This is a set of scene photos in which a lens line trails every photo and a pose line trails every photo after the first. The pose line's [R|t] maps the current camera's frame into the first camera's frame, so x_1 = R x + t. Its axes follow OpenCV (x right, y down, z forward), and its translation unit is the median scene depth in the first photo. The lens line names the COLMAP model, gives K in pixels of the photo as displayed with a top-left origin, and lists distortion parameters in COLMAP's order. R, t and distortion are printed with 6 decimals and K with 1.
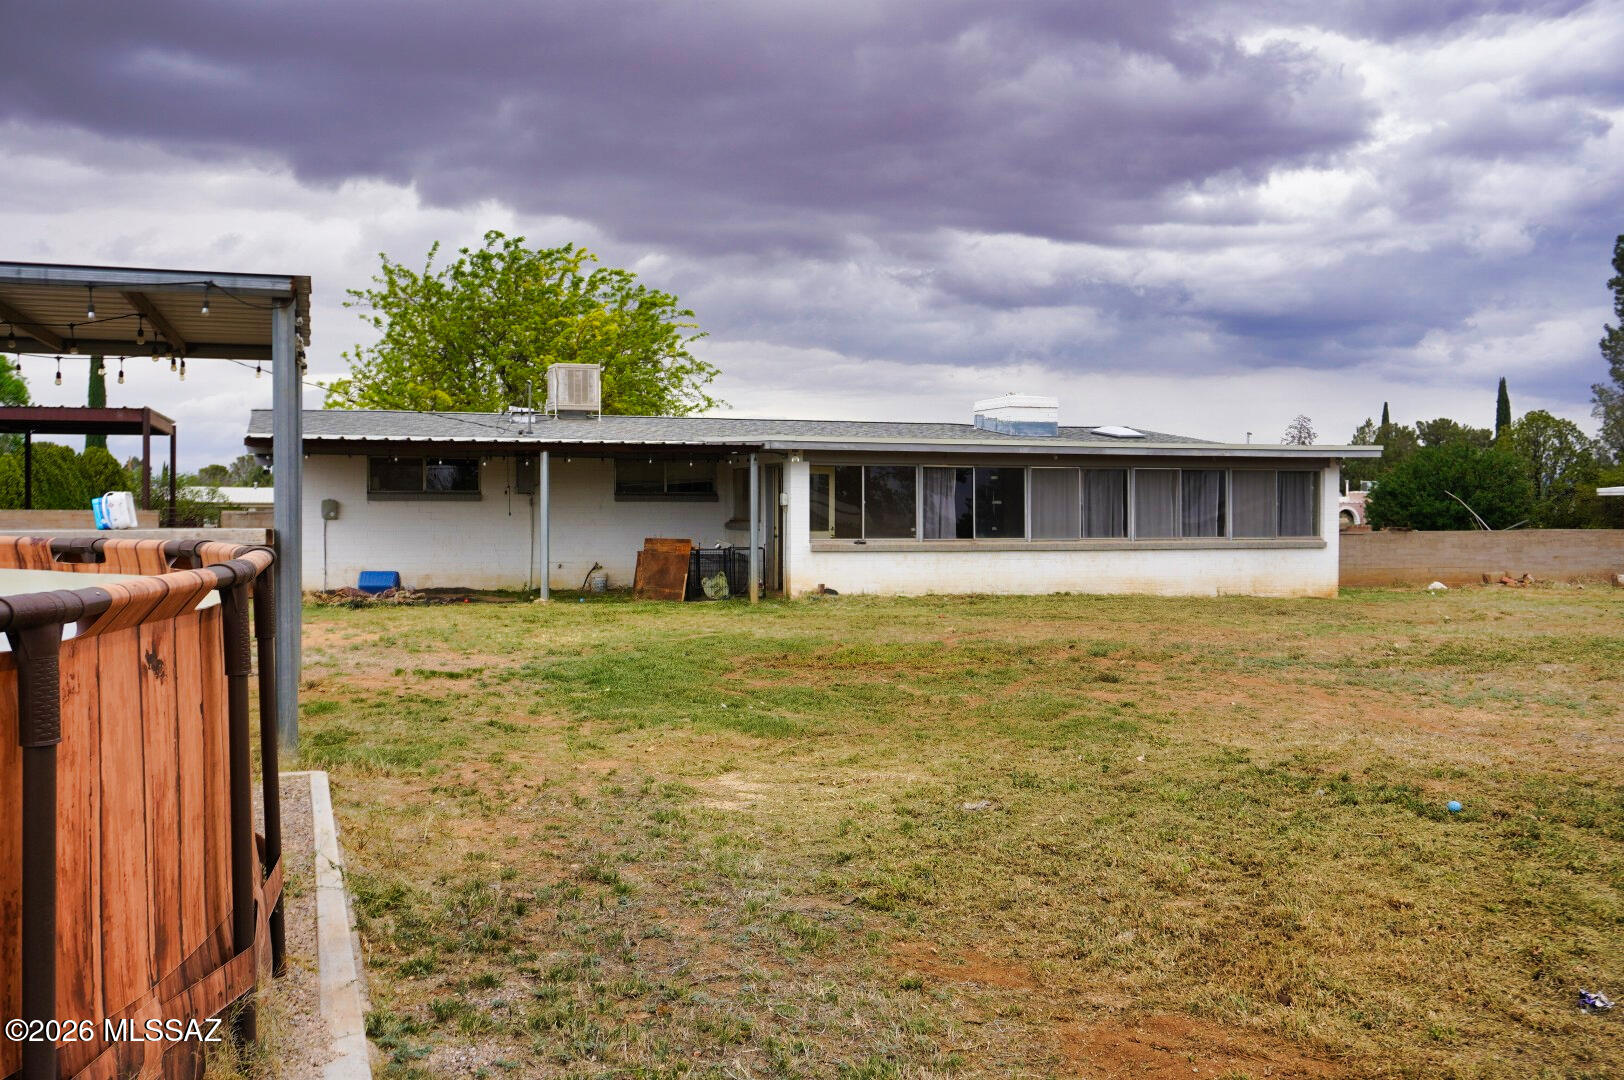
lens RADIAL K [[1545.0, 0, 812.0], [0, 1545.0, 540.0], [0, 0, 1]] dist [-0.065407, 0.006388]
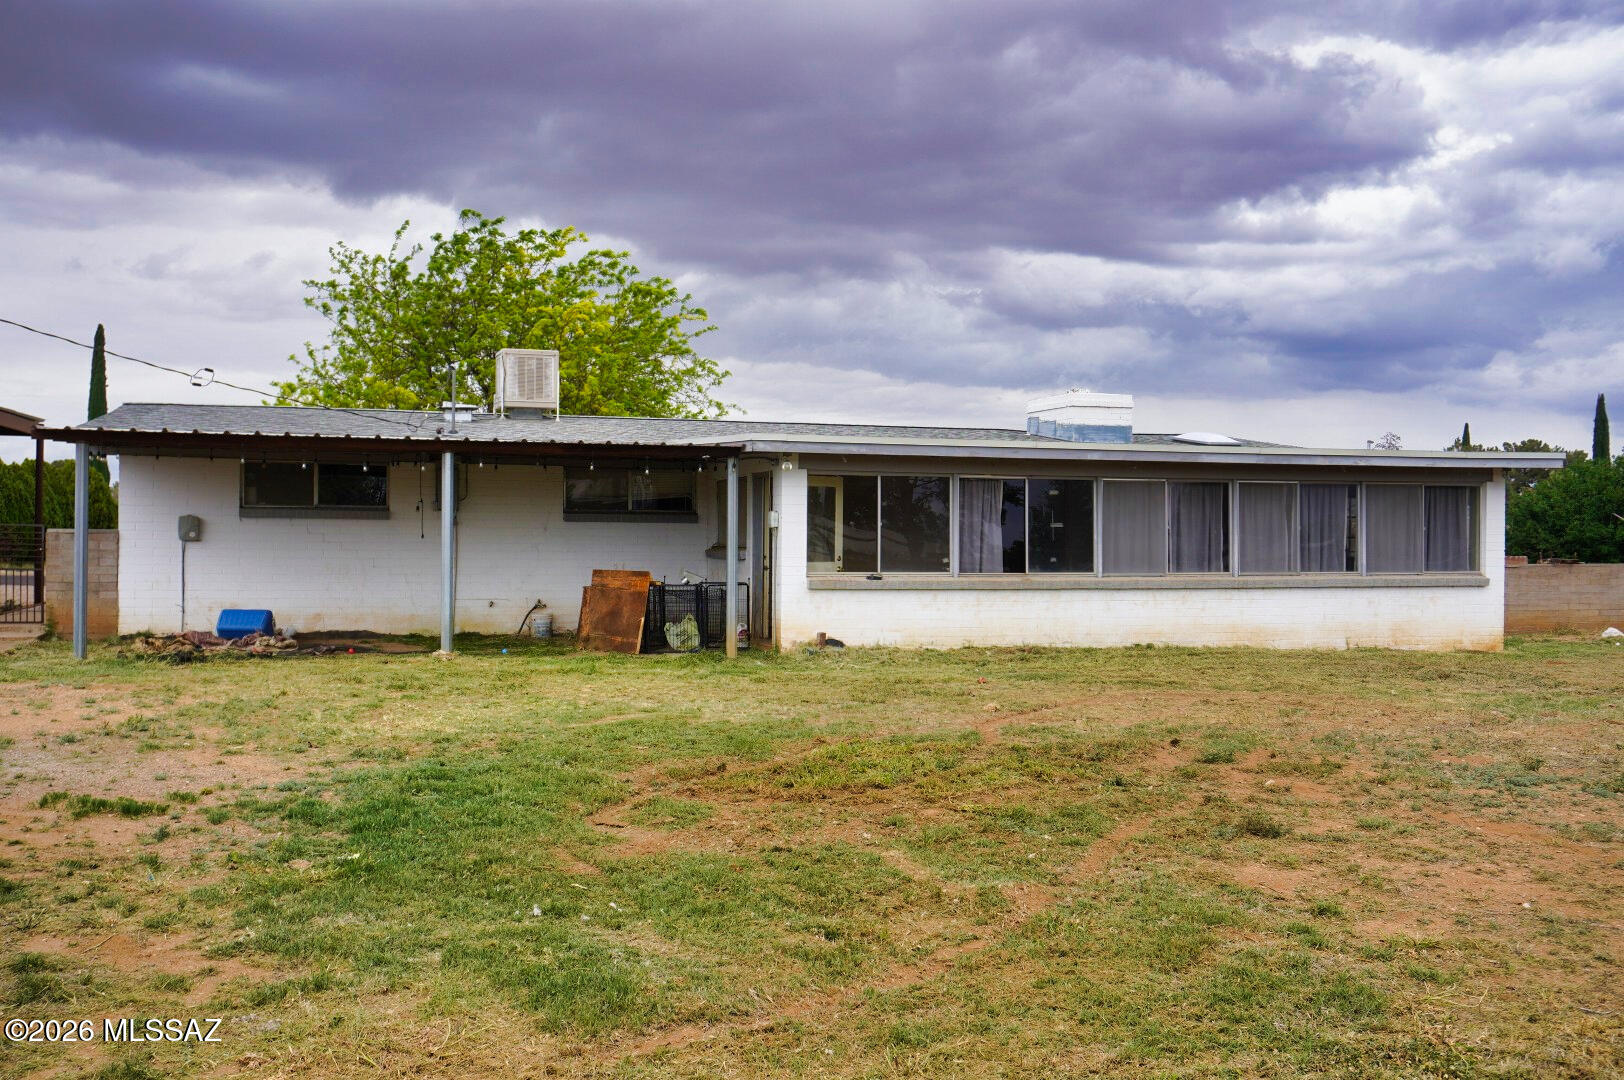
lens RADIAL K [[1585.0, 0, 811.9], [0, 1585.0, 473.3], [0, 0, 1]] dist [-0.081957, -0.005605]
pose [[0.999597, 0.004783, -0.027991, 0.019754], [-0.006432, 0.998231, -0.059113, -0.002775], [0.027659, 0.059269, 0.997859, 0.204241]]
